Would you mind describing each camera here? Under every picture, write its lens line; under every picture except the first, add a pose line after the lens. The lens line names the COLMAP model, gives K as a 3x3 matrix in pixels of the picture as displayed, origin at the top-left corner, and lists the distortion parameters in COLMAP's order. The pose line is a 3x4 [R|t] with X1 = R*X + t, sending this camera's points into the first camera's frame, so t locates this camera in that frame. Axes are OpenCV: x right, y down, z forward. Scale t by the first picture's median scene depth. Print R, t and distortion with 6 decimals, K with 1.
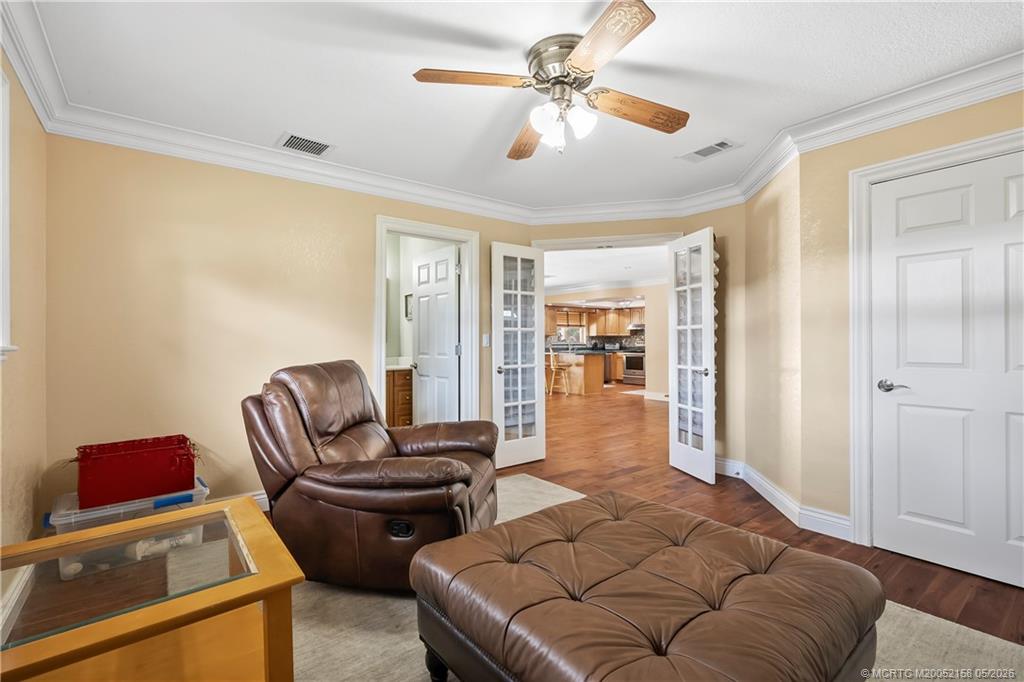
lens RADIAL K [[470.3, 0, 513.8], [0, 470.3, 340.6], [0, 0, 1]] dist [-0.000272, 0.001506]
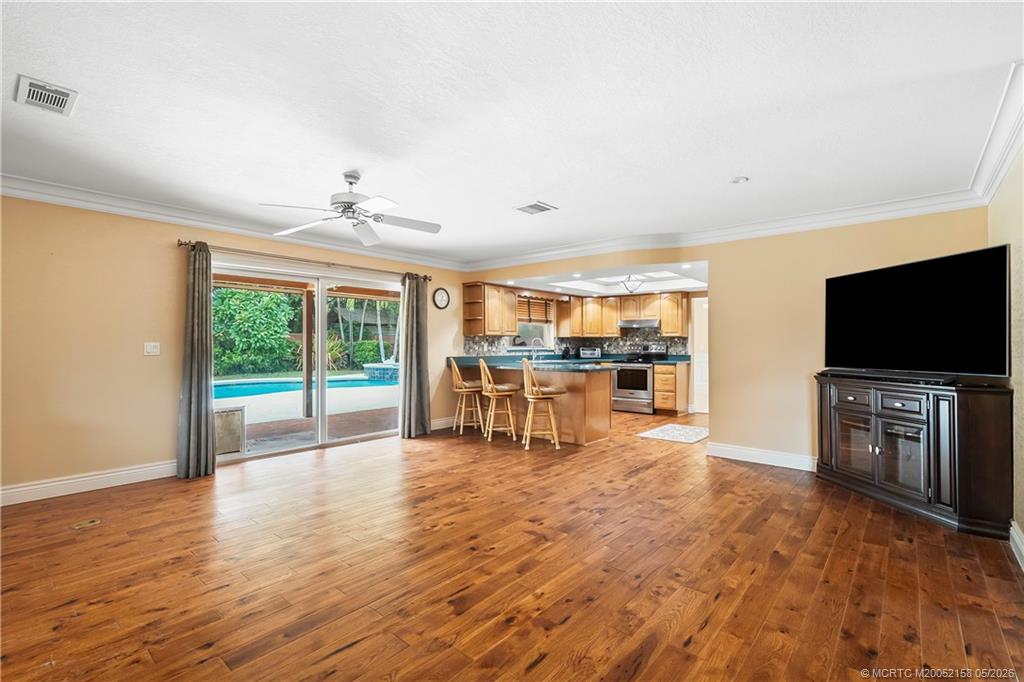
lens RADIAL K [[470.3, 0, 512.1], [0, 470.3, 338.5], [0, 0, 1]] dist [-0.000272, 0.001506]
pose [[0.980192, 0.004151, 0.198006, -0.032670], [-0.002325, 0.999953, -0.009454, -0.001668], [-0.198036, 0.008807, 0.980155, 0.373451]]
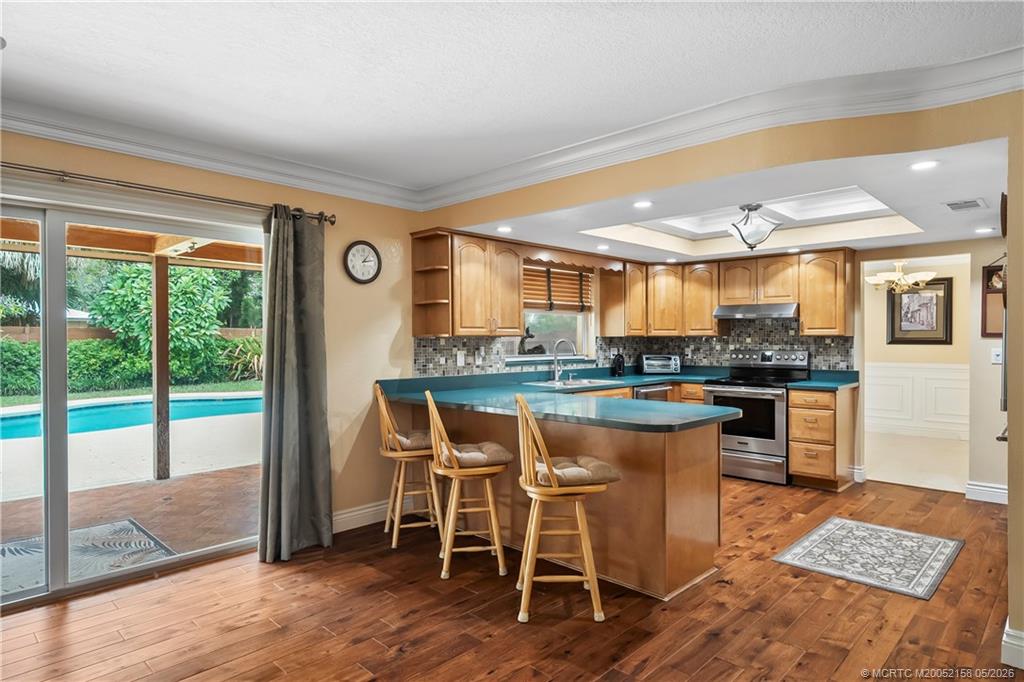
lens RADIAL K [[586.5, 0, 509.5], [0, 586.5, 341.4], [0, 0, 1]] dist [0.015030, 0.001275]
pose [[0.991151, -0.001169, 0.132733, 0.027770], [0.000204, 0.999973, 0.007285, -0.009545], [-0.132738, -0.007193, 0.991125, 0.562109]]
